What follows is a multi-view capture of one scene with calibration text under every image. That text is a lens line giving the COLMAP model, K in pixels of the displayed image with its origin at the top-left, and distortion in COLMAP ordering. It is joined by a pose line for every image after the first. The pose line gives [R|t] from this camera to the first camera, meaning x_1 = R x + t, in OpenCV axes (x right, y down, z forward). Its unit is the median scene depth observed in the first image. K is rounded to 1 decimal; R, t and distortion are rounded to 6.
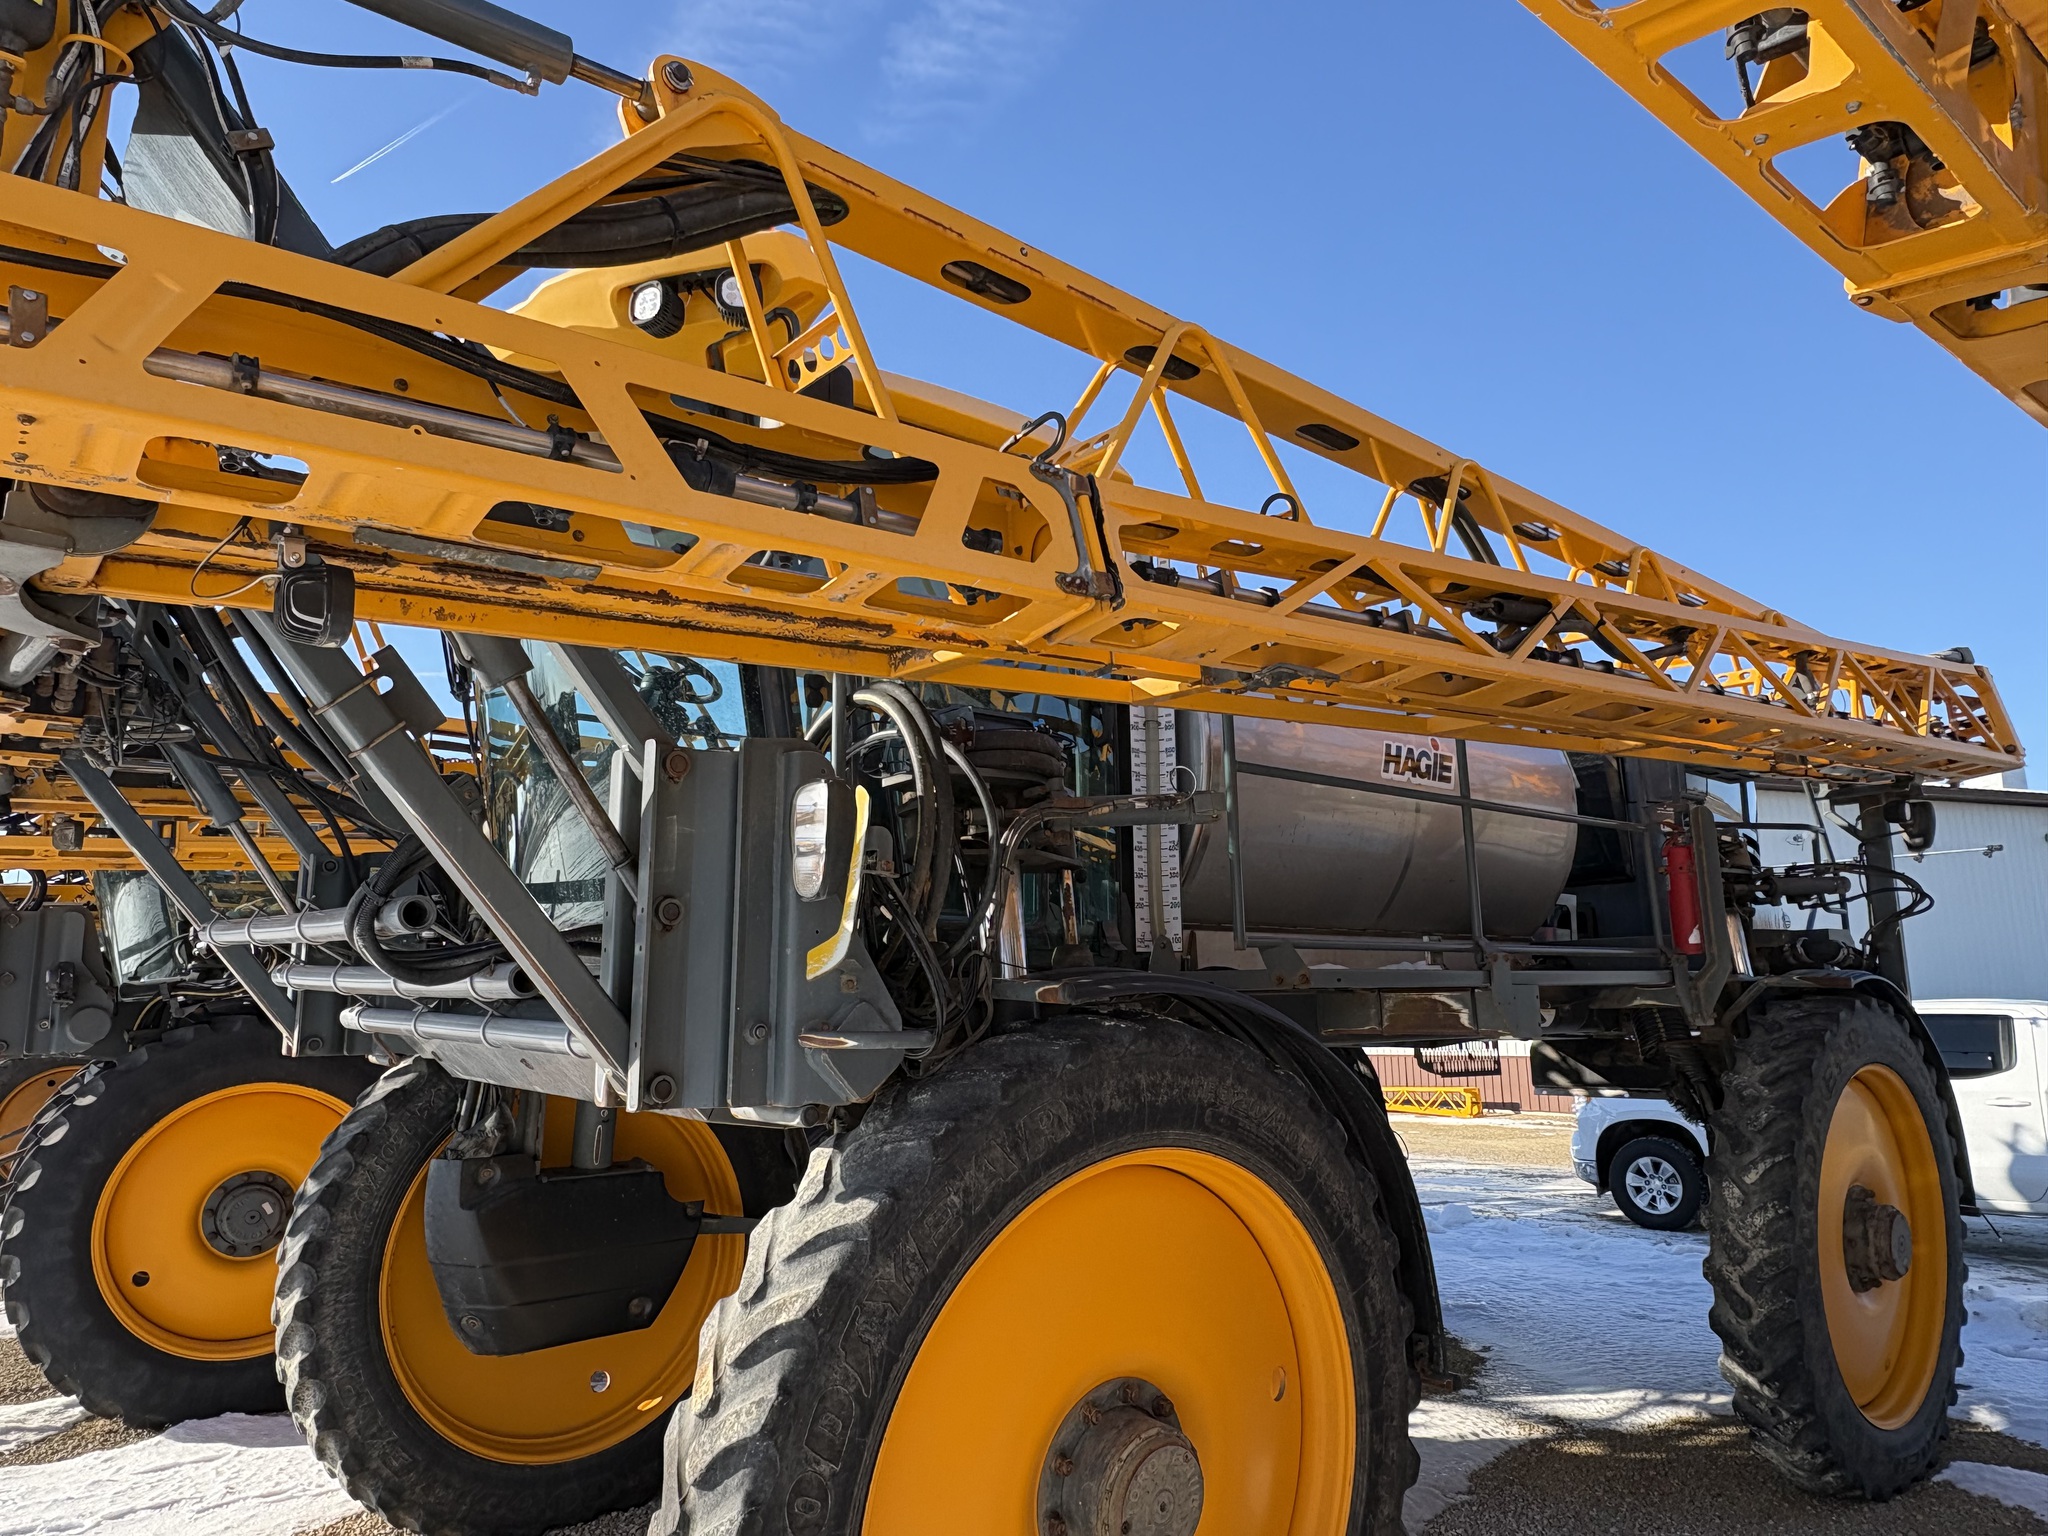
lens RADIAL K [[1301.5, 0, 1019.1], [0, 1301.5, 771.1], [0, 0, 1]] dist [-0.000189, 0.001593]
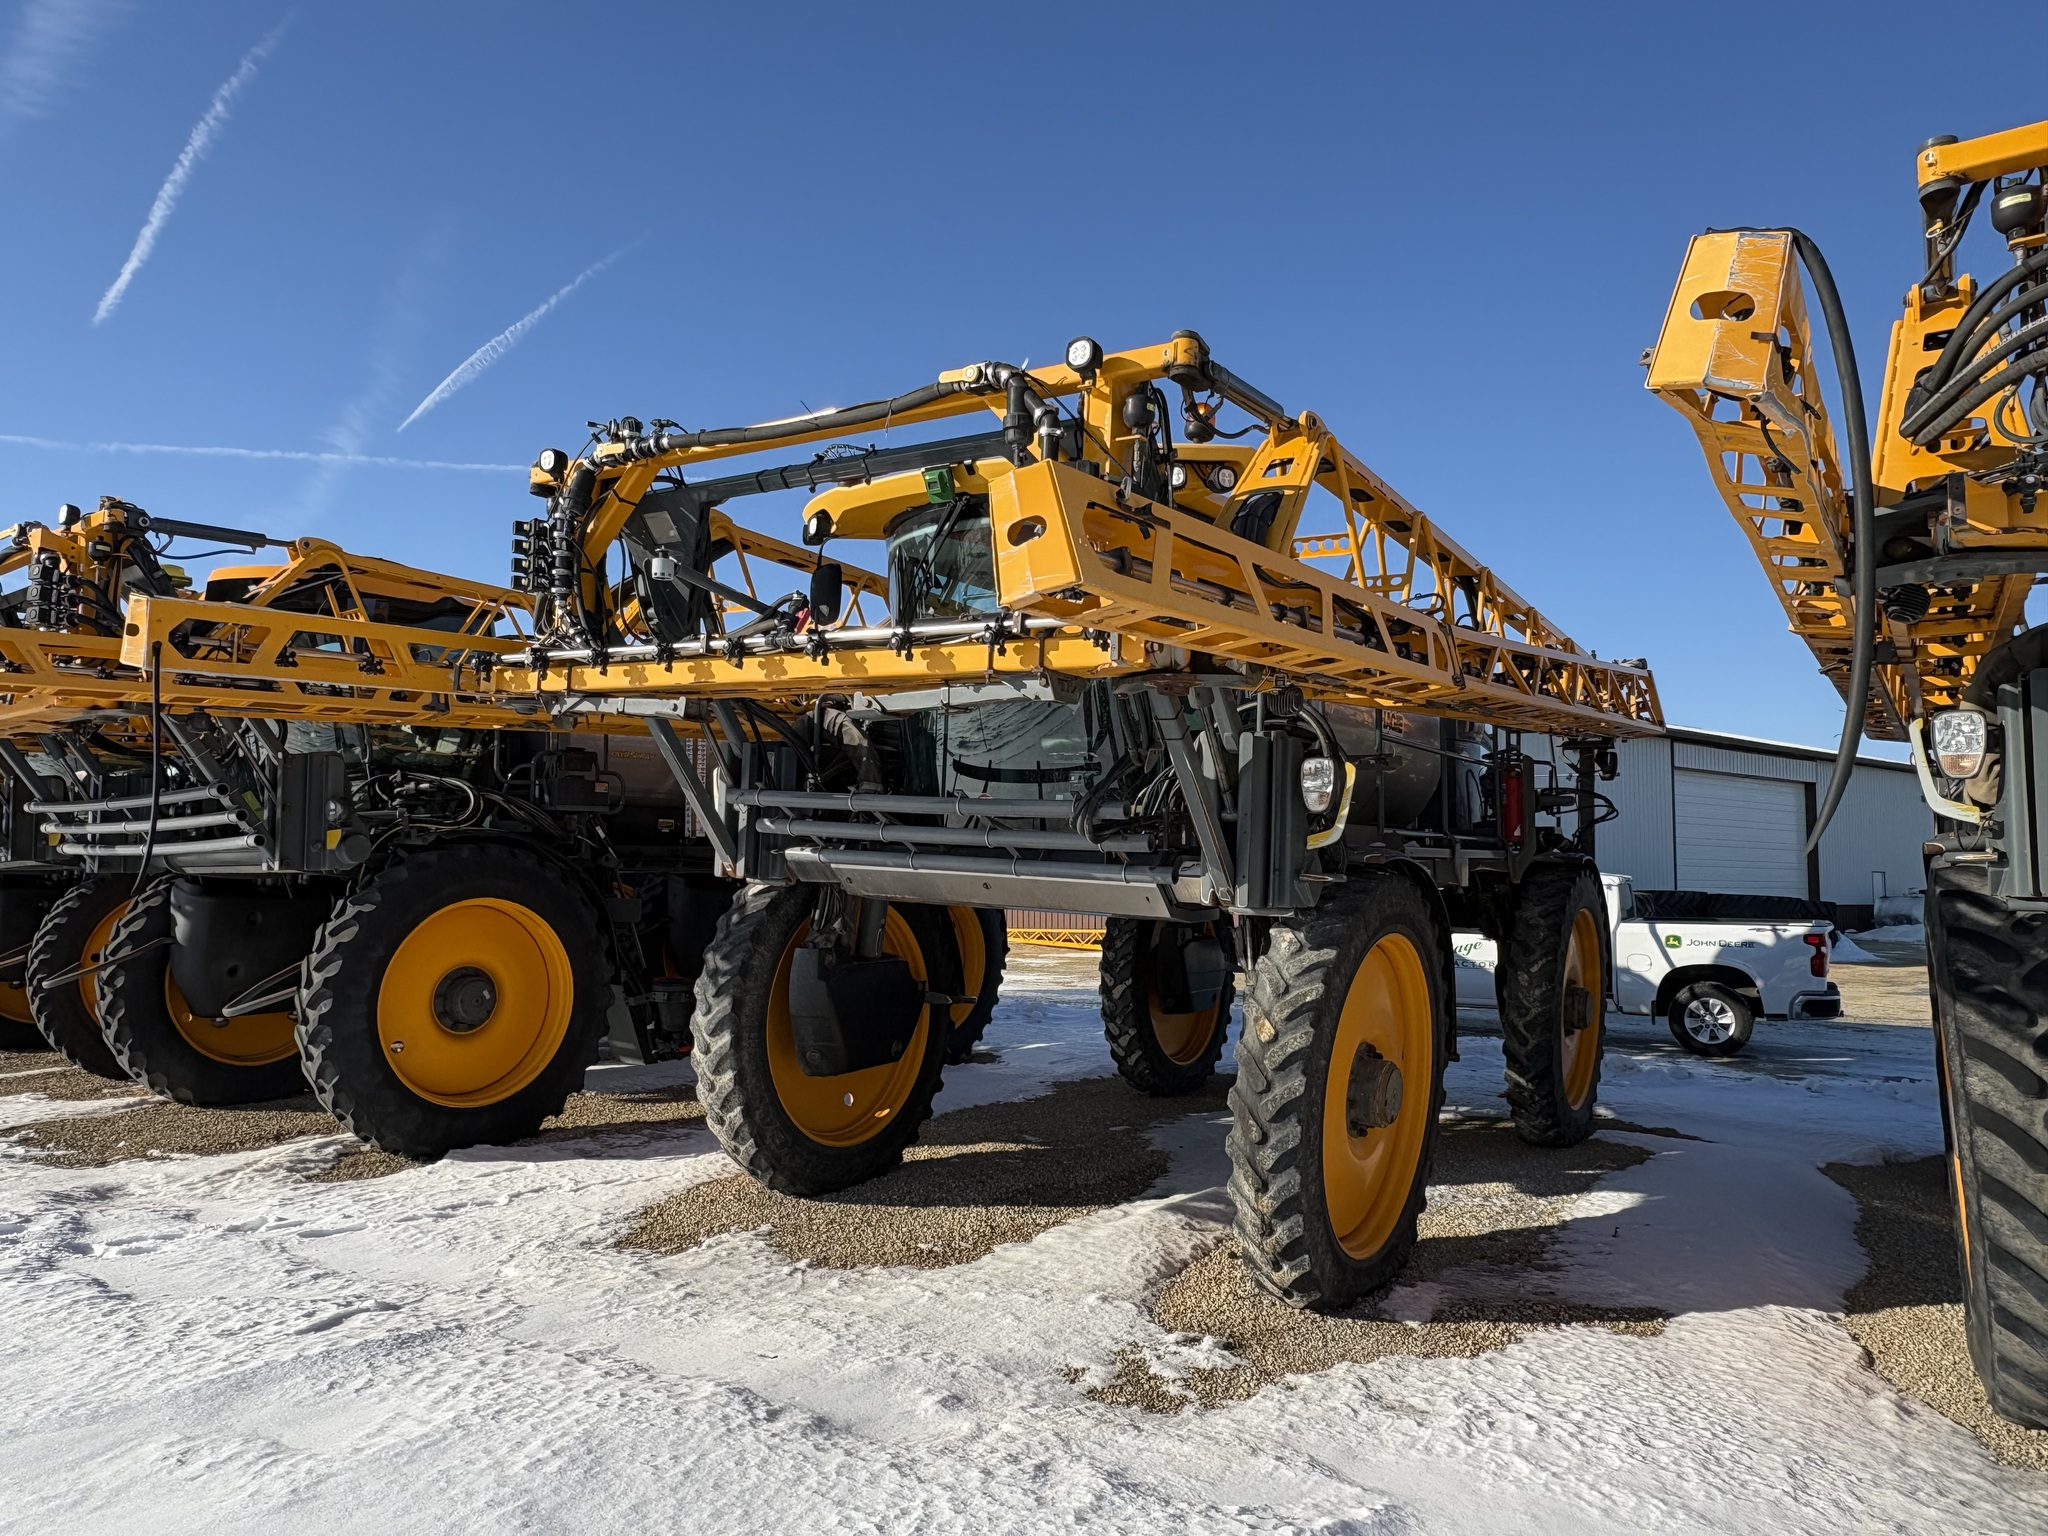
lens RADIAL K [[1289.9, 0, 1008.4], [0, 1289.9, 756.7], [0, 0, 1]] dist [-0.000144, 0.003153]
pose [[0.959117, 0.053583, 0.277891, -0.584245], [-0.081893, 0.992452, 0.091282, -0.068410], [-0.270902, -0.110307, 0.956266, -0.416102]]
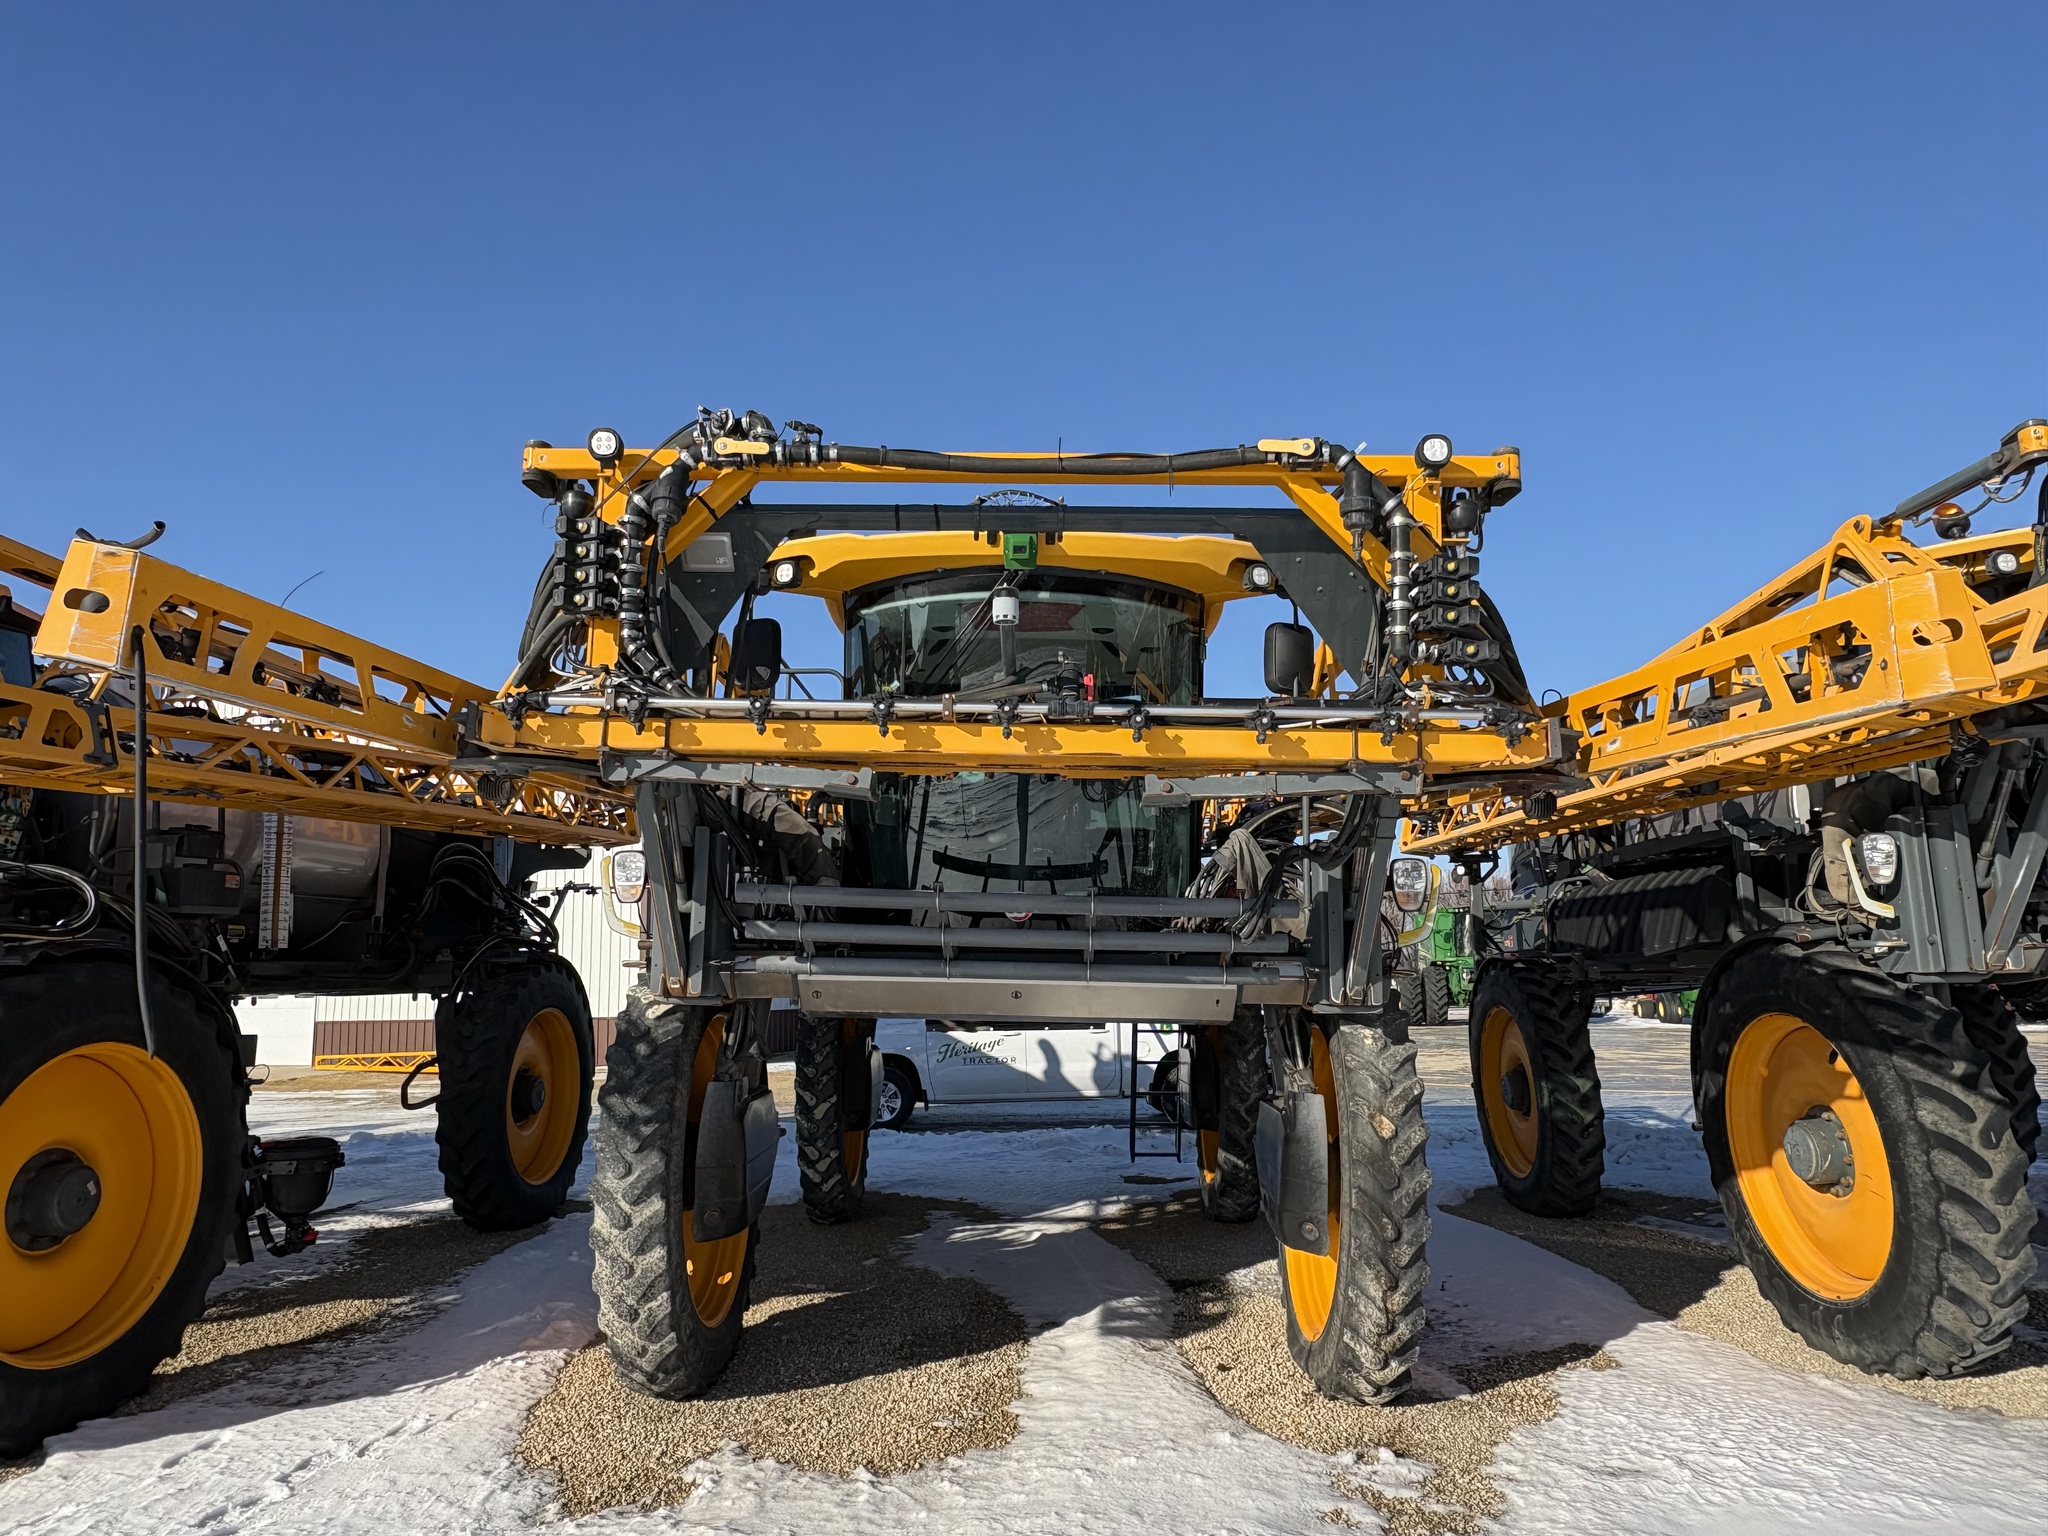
lens RADIAL K [[1304.4, 0, 988.5], [0, 1304.4, 766.9], [0, 0, 1]] dist [-0.001999, 0.003994]
pose [[0.670190, 0.122646, 0.731986, -1.094914], [-0.136806, 0.989766, -0.040581, 0.019641], [-0.729472, -0.072943, 0.680110, 0.006939]]
